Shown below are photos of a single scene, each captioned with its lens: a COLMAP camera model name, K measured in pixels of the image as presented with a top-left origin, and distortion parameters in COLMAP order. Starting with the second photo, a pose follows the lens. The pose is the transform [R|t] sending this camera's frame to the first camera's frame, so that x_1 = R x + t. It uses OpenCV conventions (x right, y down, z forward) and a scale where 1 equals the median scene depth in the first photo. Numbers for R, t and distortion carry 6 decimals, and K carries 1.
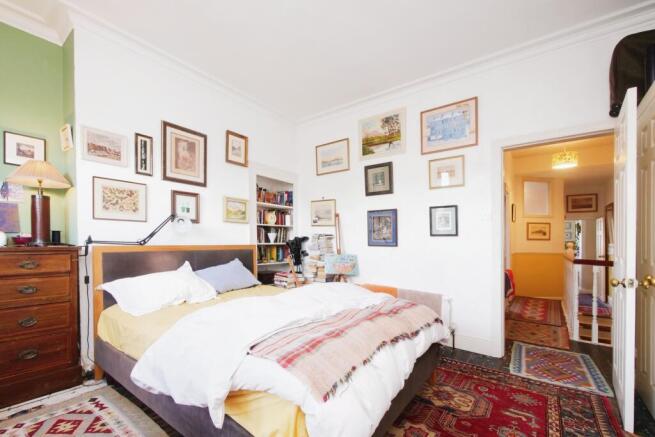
lens RADIAL K [[283.0, 0, 326.5], [0, 283.0, 234.3], [0, 0, 1]] dist [-0.000306, -0.000064]
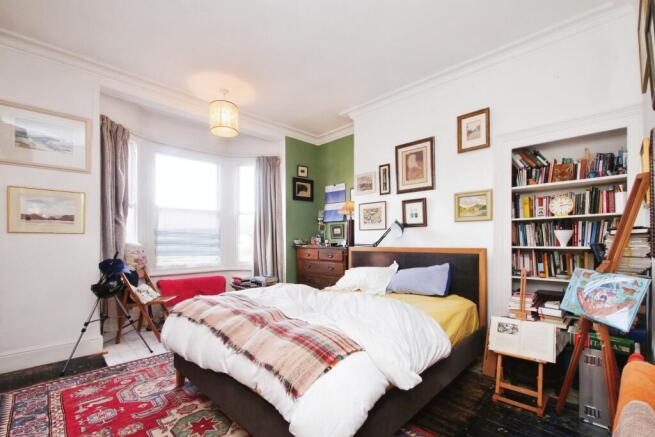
lens RADIAL K [[279.1, 0, 327.1], [0, 279.1, 243.8], [0, 0, 1]] dist [-0.000310, 0.000030]
pose [[-0.114612, -0.001393, -0.993409, 0.628189], [0.025185, 0.999674, -0.004308, 0.020675], [0.993091, -0.025513, -0.114540, 0.780856]]
